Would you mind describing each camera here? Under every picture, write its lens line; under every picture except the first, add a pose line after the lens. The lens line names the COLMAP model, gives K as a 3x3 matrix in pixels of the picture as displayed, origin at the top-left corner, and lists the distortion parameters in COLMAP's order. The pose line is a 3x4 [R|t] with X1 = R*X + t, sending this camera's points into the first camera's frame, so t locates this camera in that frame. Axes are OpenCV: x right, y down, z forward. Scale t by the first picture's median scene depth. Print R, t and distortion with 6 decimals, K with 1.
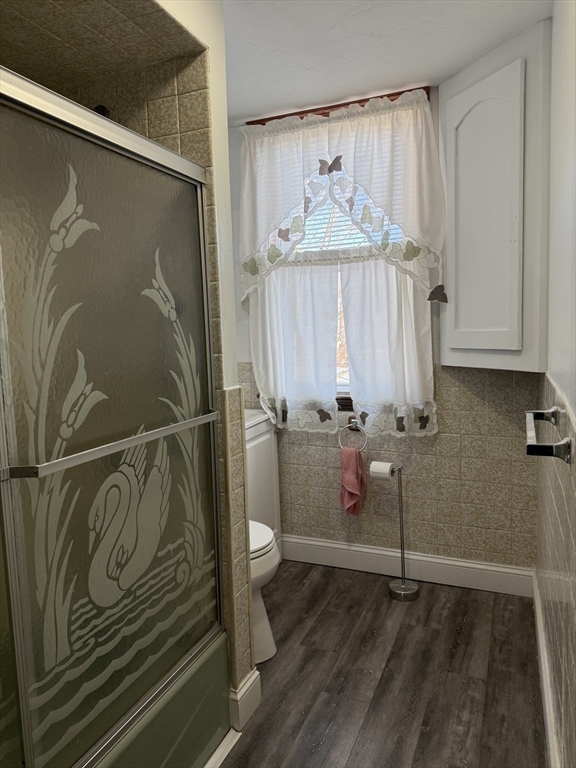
lens RADIAL K [[538.8, 0, 289.7], [0, 538.8, 375.8], [0, 0, 1]] dist [0.074501, -0.094426]
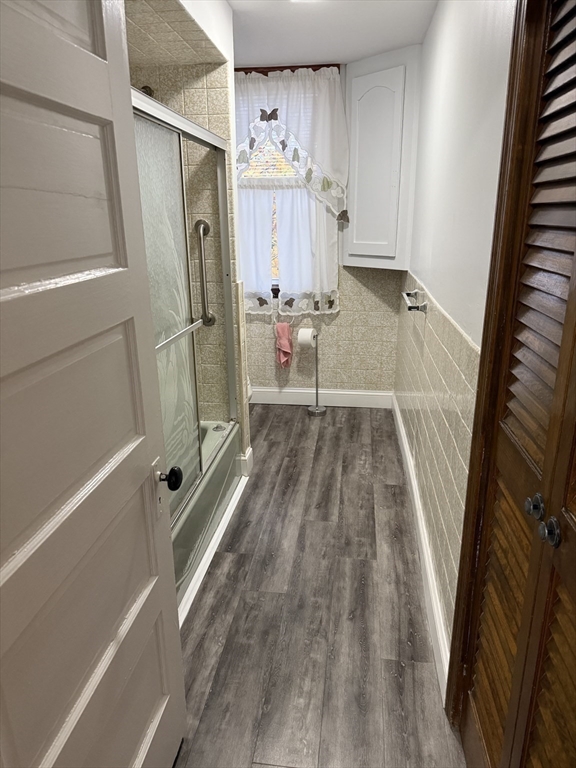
lens RADIAL K [[538.8, 0, 289.0], [0, 538.8, 388.7], [0, 0, 1]] dist [0.074501, -0.094426]
pose [[0.963209, -0.062253, 0.261443, -0.290834], [0.004718, 0.976570, 0.215150, -0.009038], [-0.268711, -0.206001, 0.940935, -0.465856]]
